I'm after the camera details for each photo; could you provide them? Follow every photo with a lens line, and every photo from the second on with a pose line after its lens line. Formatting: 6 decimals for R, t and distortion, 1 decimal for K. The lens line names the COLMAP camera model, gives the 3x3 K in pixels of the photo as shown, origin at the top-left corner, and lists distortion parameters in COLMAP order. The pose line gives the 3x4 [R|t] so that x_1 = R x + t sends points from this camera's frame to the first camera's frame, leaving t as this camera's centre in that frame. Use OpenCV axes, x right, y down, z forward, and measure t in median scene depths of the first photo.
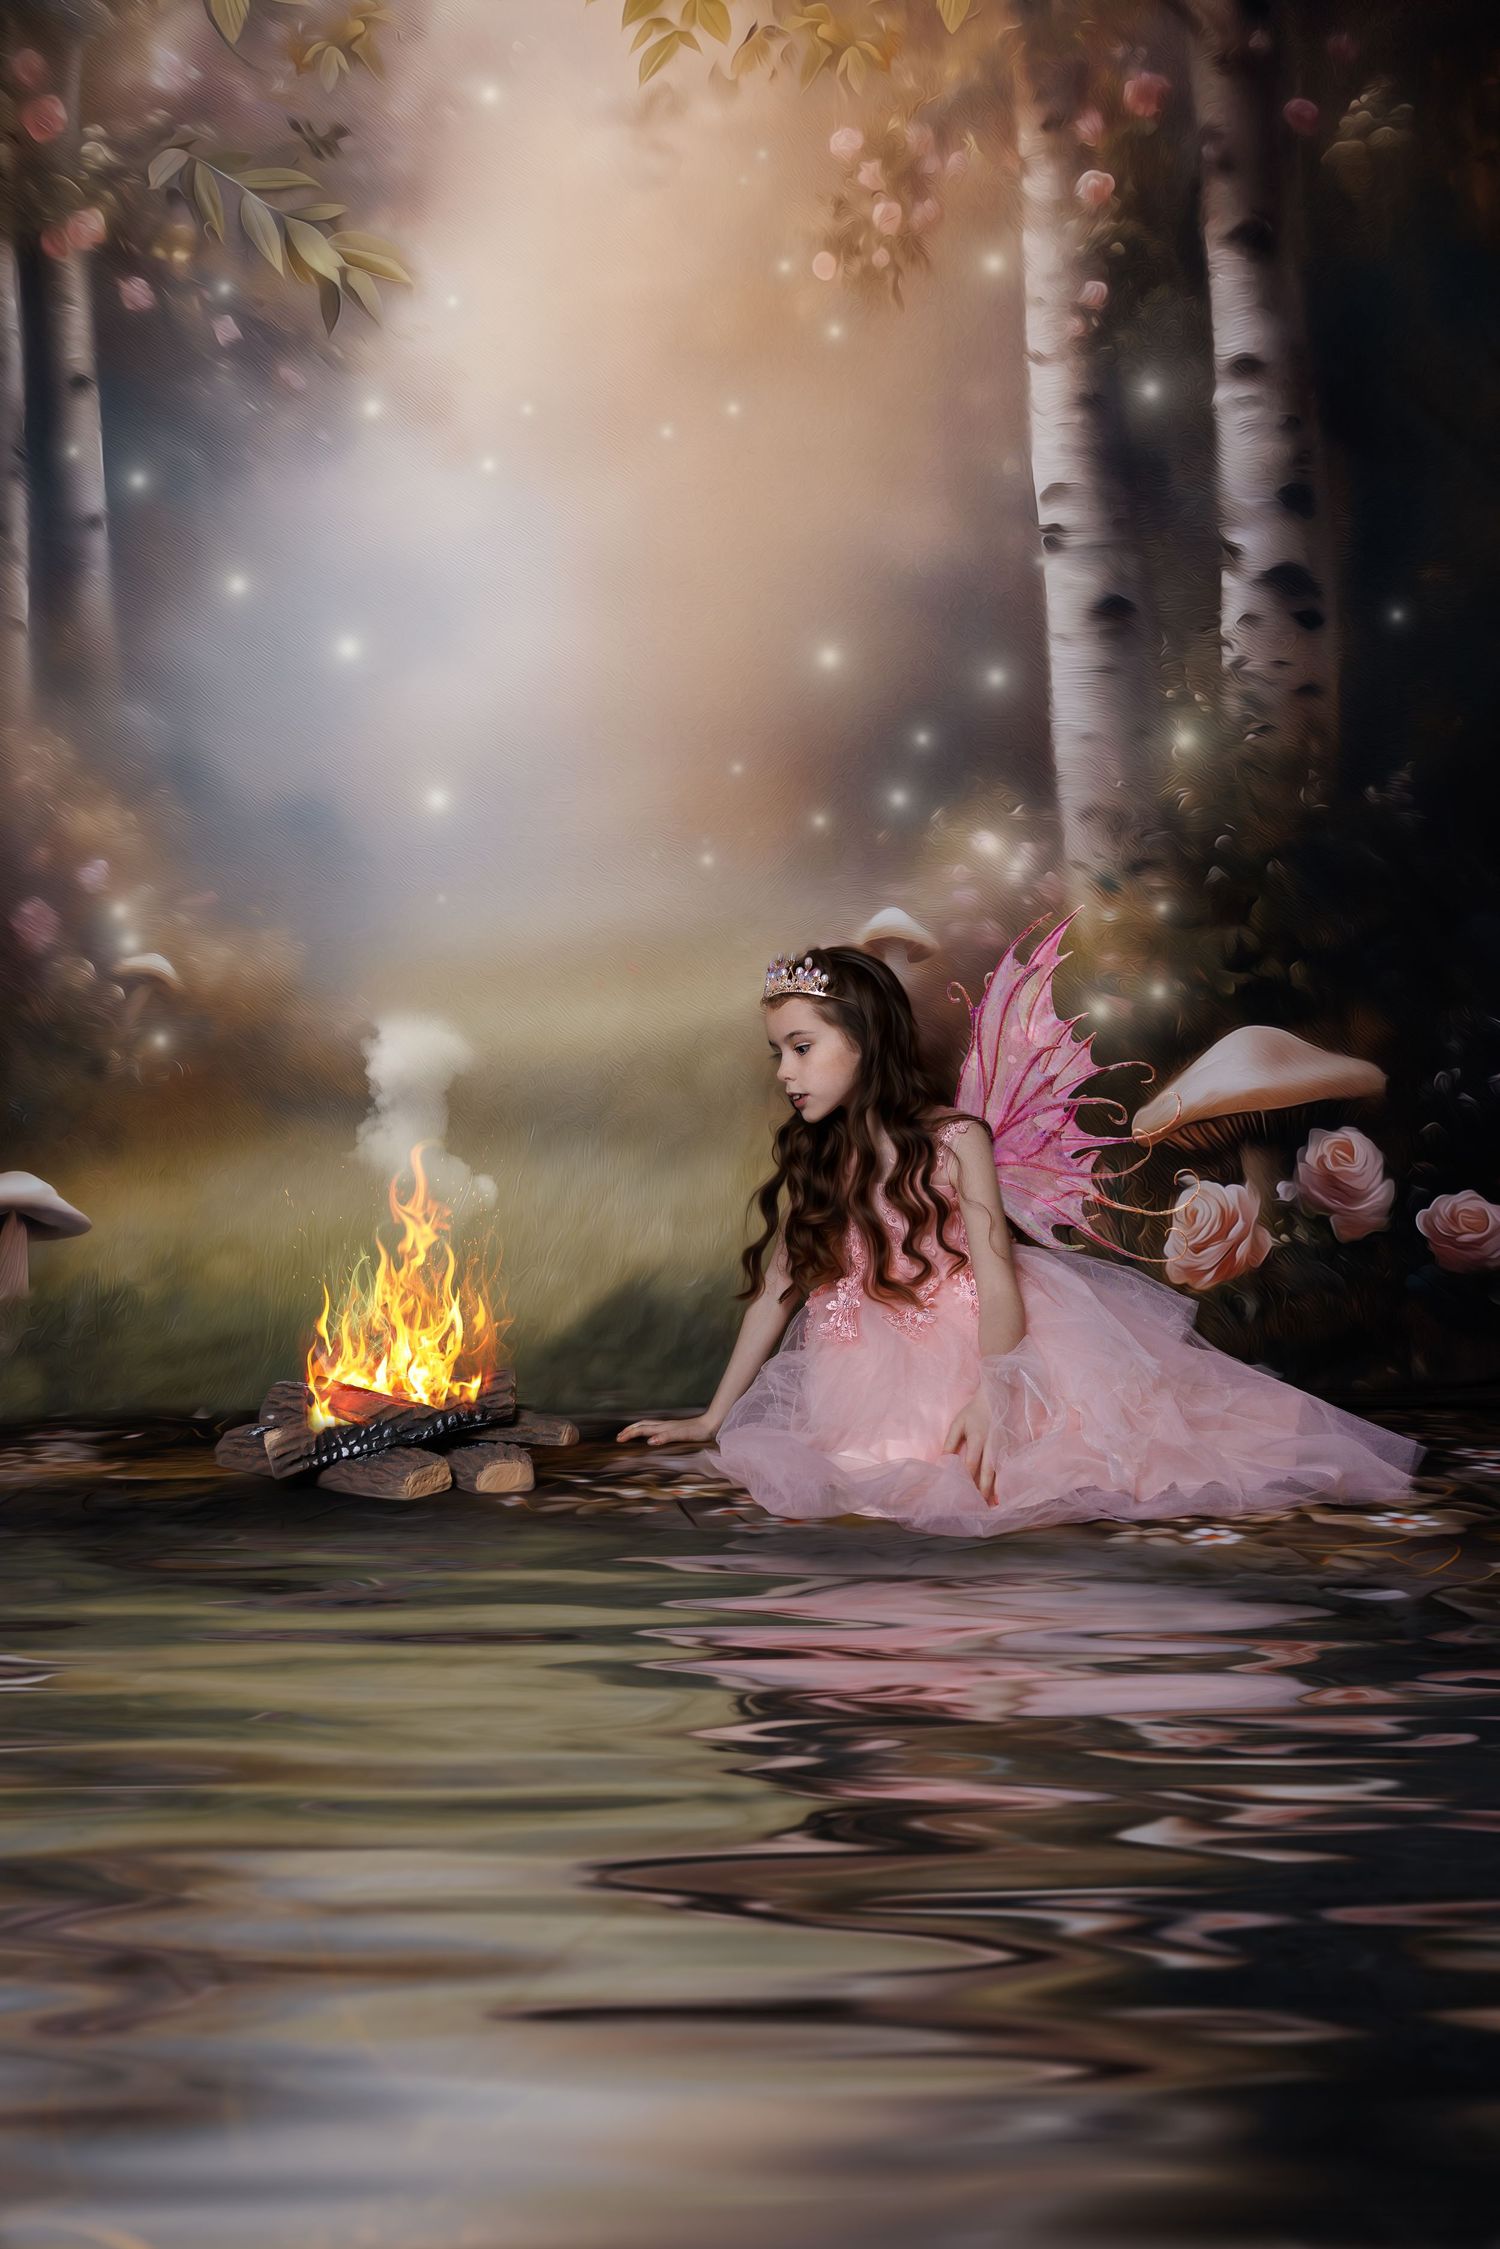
lens RADIAL K [[1828.1, 0, 751.5], [0, 1828.1, 1090.2], [0, 0, 1]] dist [0.008888, 0.017062]
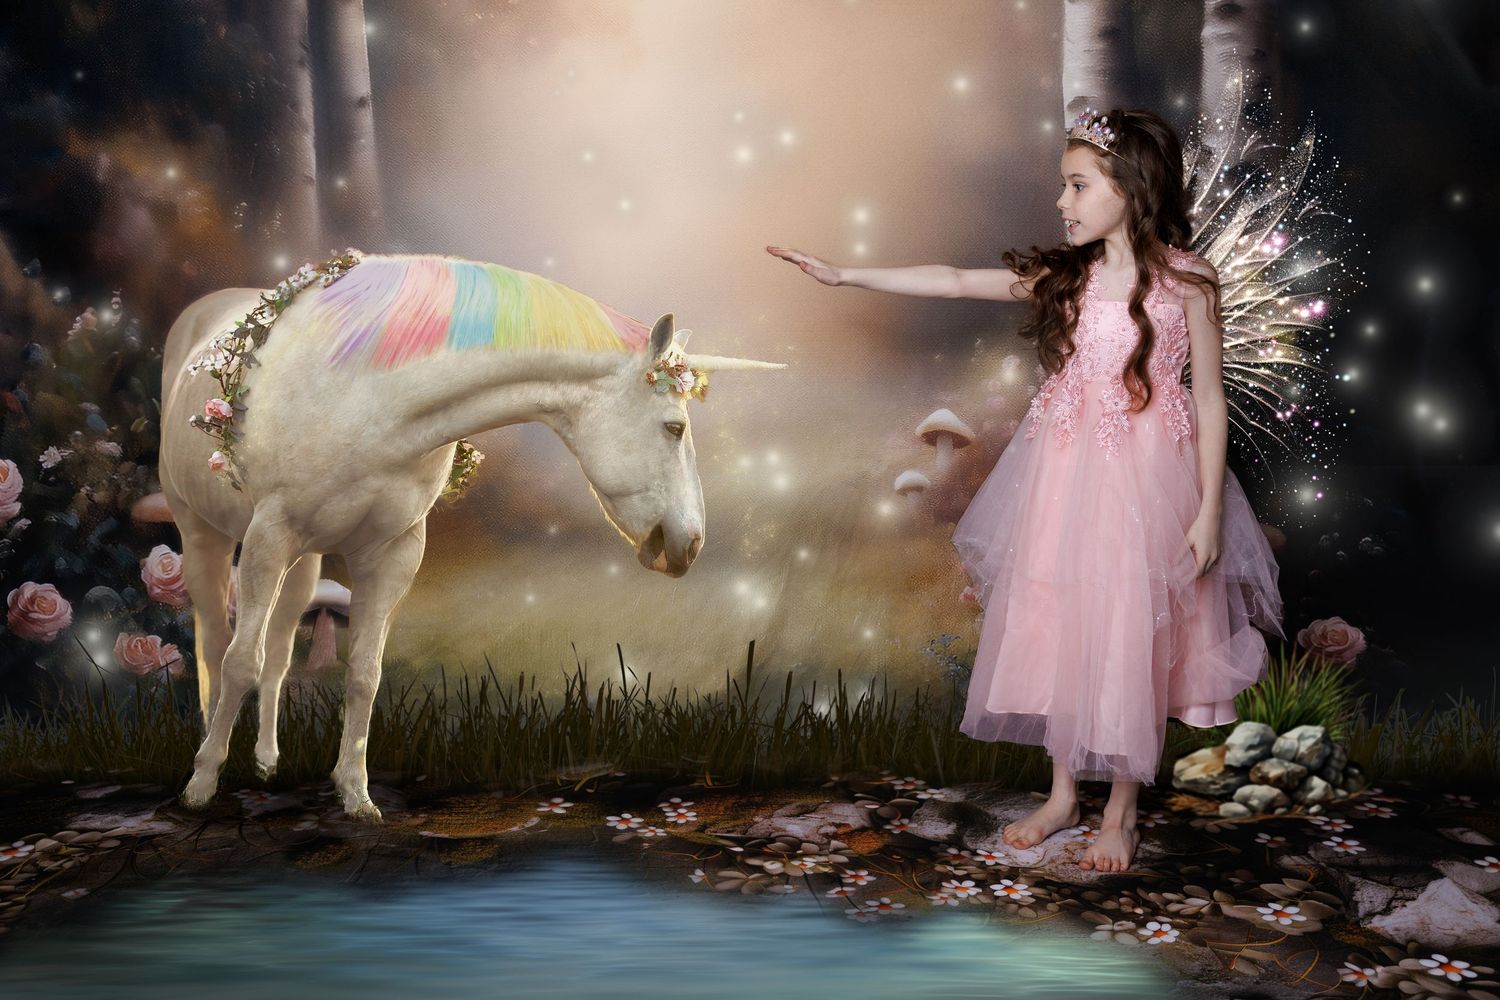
lens RADIAL K [[1426.9, 0, 748.8], [0, 1426.9, 499.3], [0, 0, 1]] dist [0.005775, 0.000000]
pose [[0.999770, 0.021291, 0.002703, -0.073908], [-0.021428, 0.983097, 0.181828, -0.227916], [0.001214, -0.181844, 0.983327, -0.086187]]
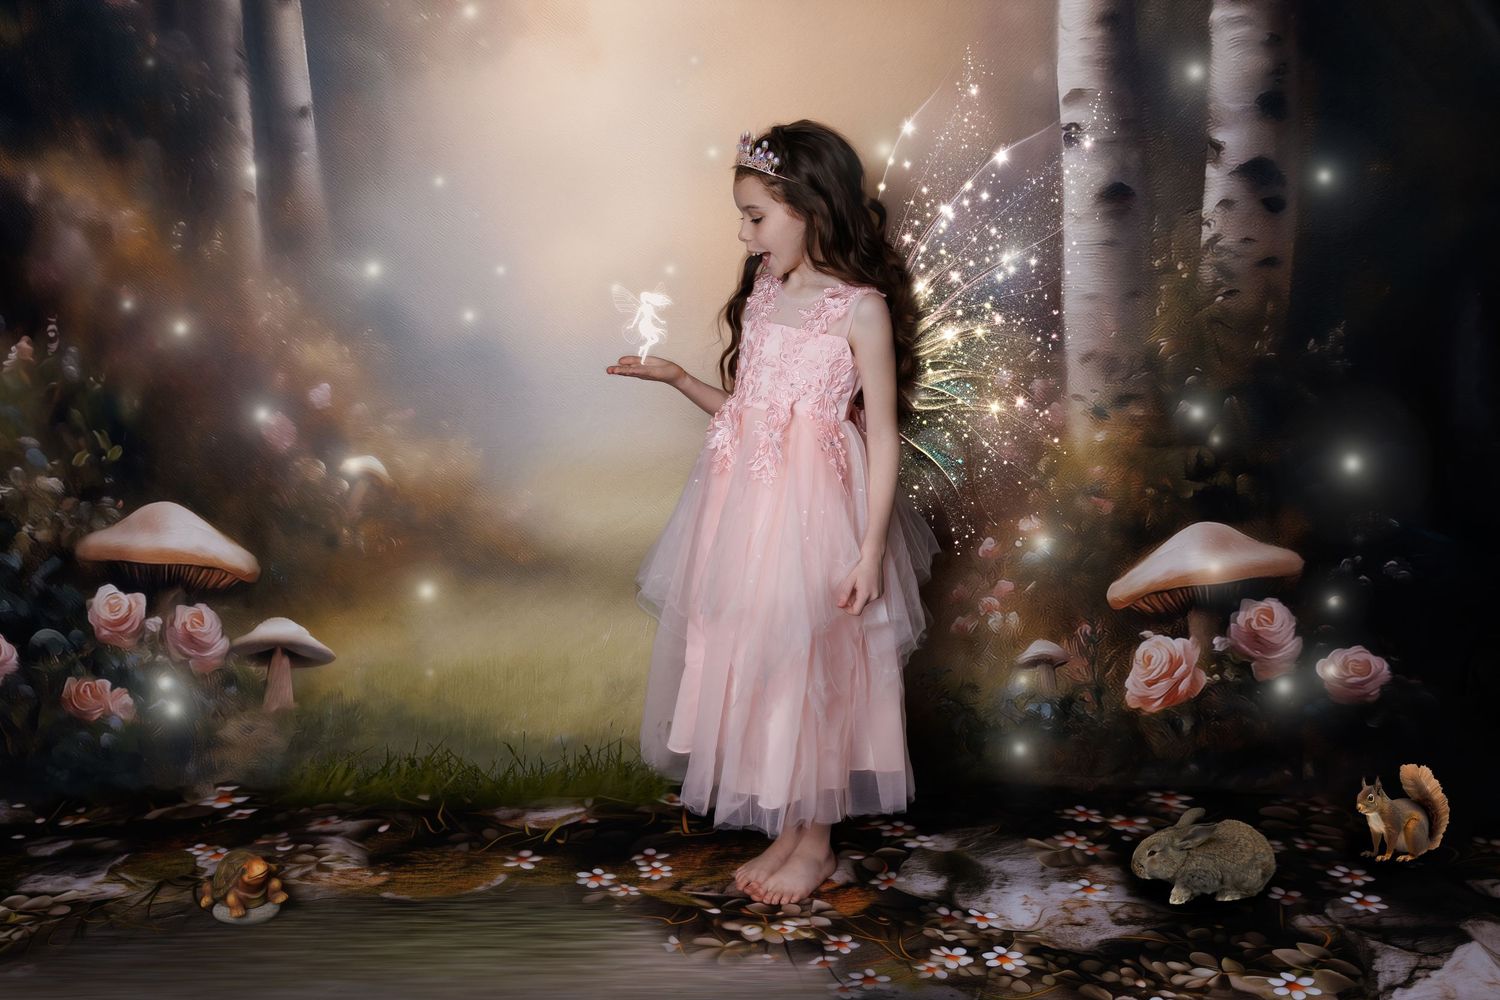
lens RADIAL K [[1493.4, 0, 696.4], [0, 1493.4, 512.5], [0, 0, 1]] dist [0.006438, 0.000000]
pose [[0.999568, 0.006176, -0.028737, -0.059630], [0.000433, 0.974482, 0.224466, -0.281637], [0.029390, -0.224382, 0.974058, -0.054811]]
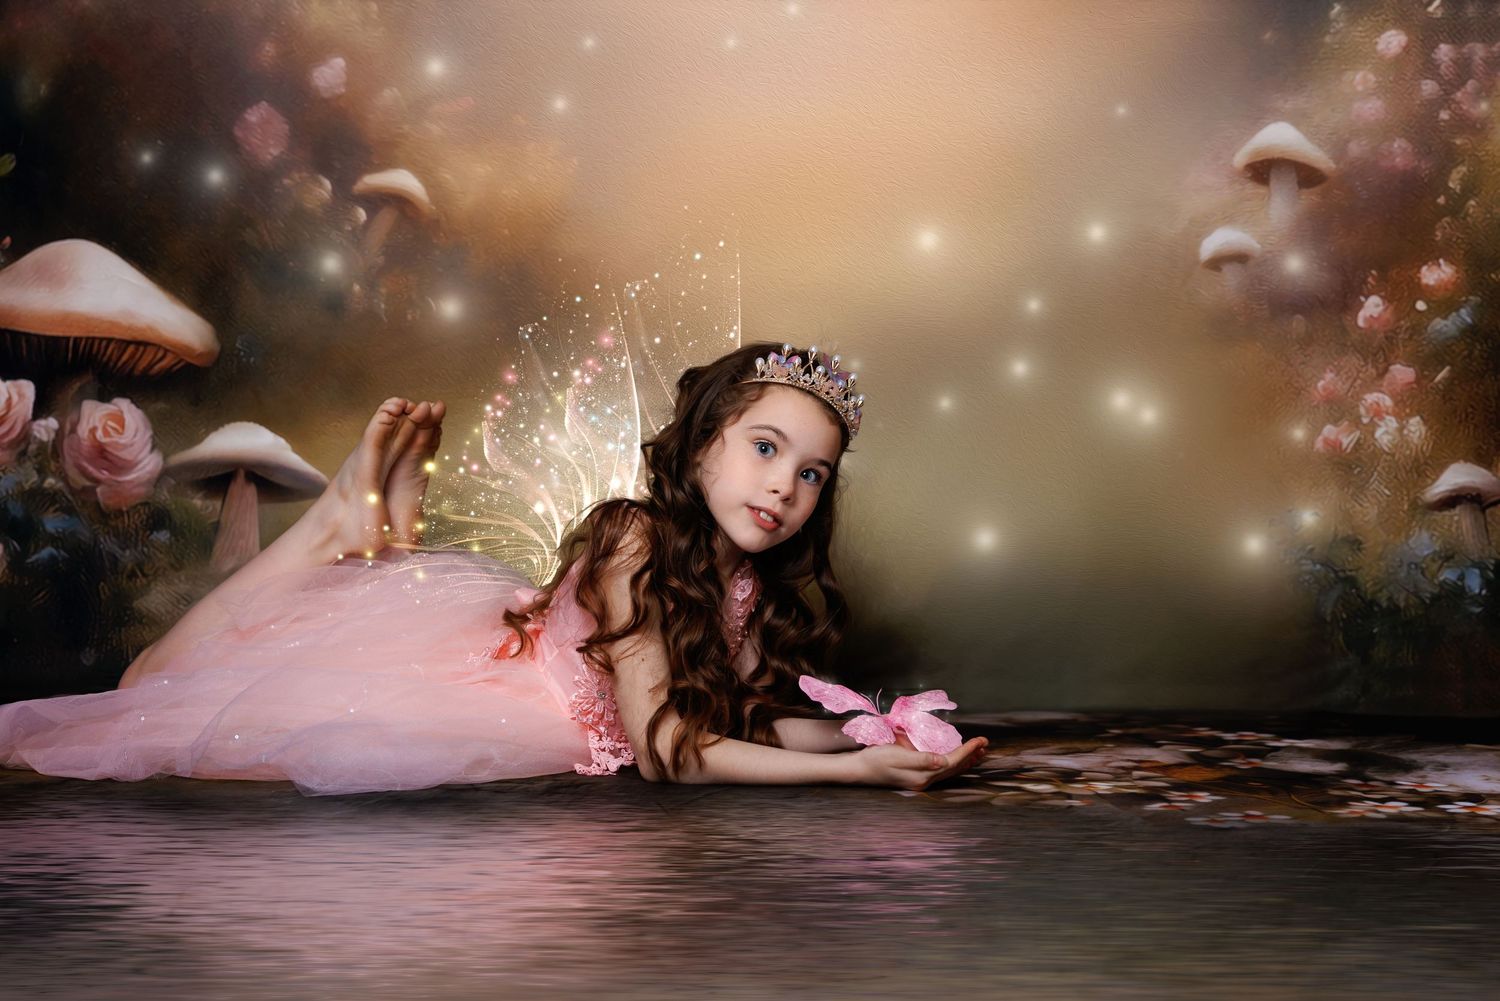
lens RADIAL K [[2199.0, 0, 744.0], [0, 2199.0, 503.3], [0, 0, 1]] dist [0.016434, 0.000000]
pose [[0.999306, 0.014917, -0.034144, -0.131778], [-0.013490, 0.999042, 0.041639, 0.036045], [0.034732, -0.041150, 0.998549, -0.021749]]
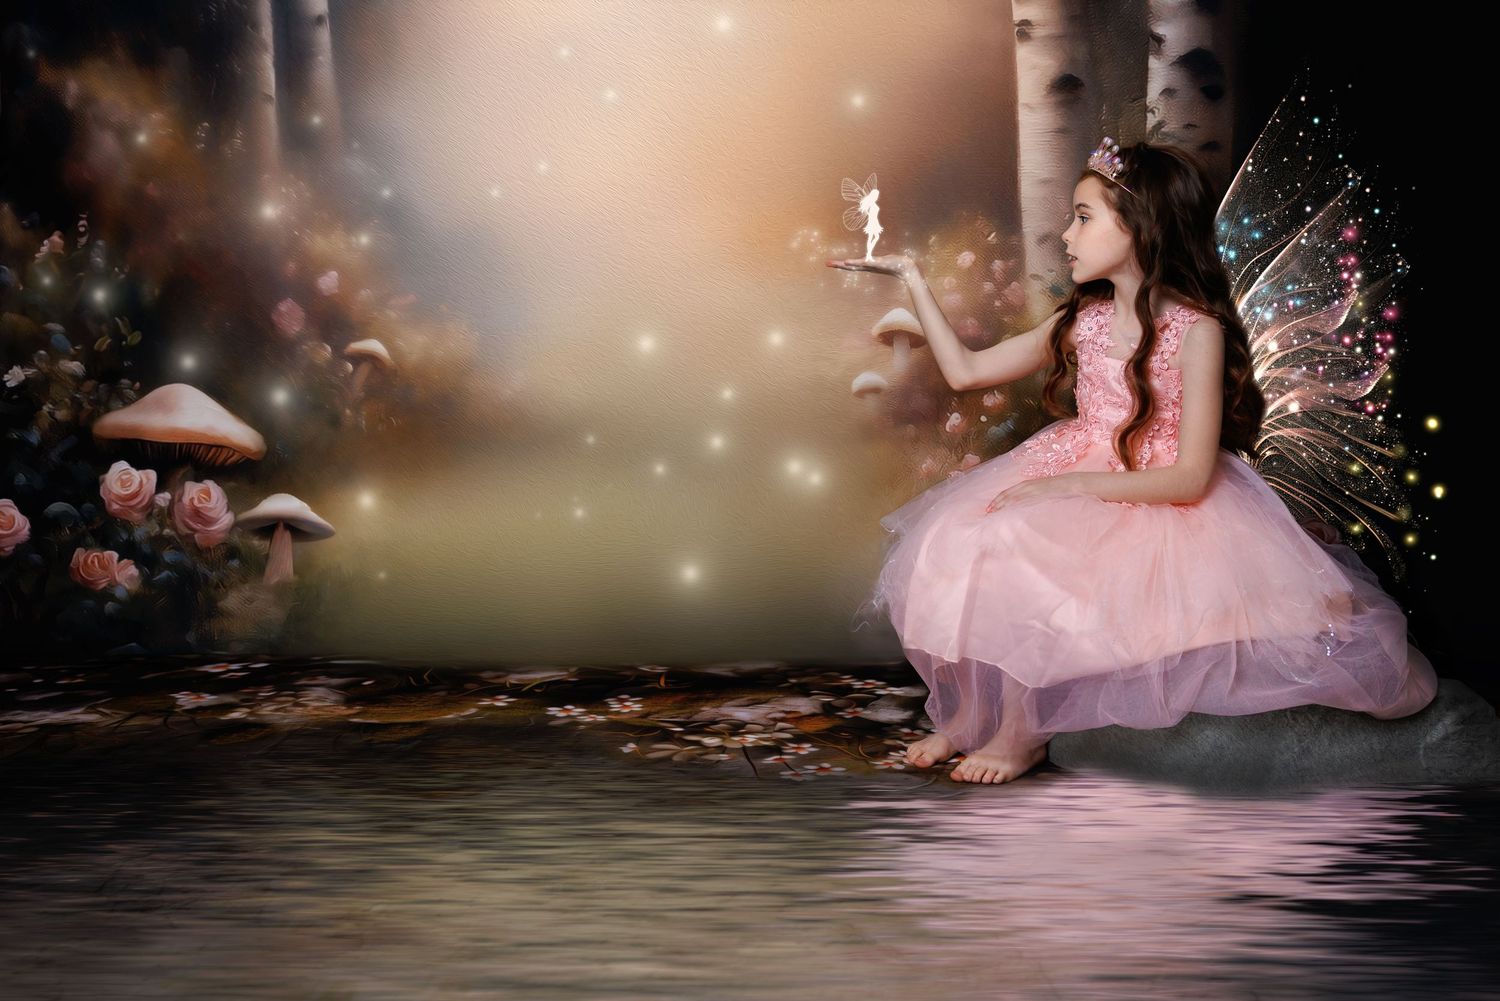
lens RADIAL K [[1256.5, 0, 755.9], [0, 1256.5, 515.8], [0, 0, 1]] dist [0.014527, -0.024043]
pose [[0.999529, 0.006386, -0.030013, -0.001901], [-0.002951, 0.993576, 0.113130, -0.051170], [0.030543, -0.112988, 0.993127, 0.033780]]
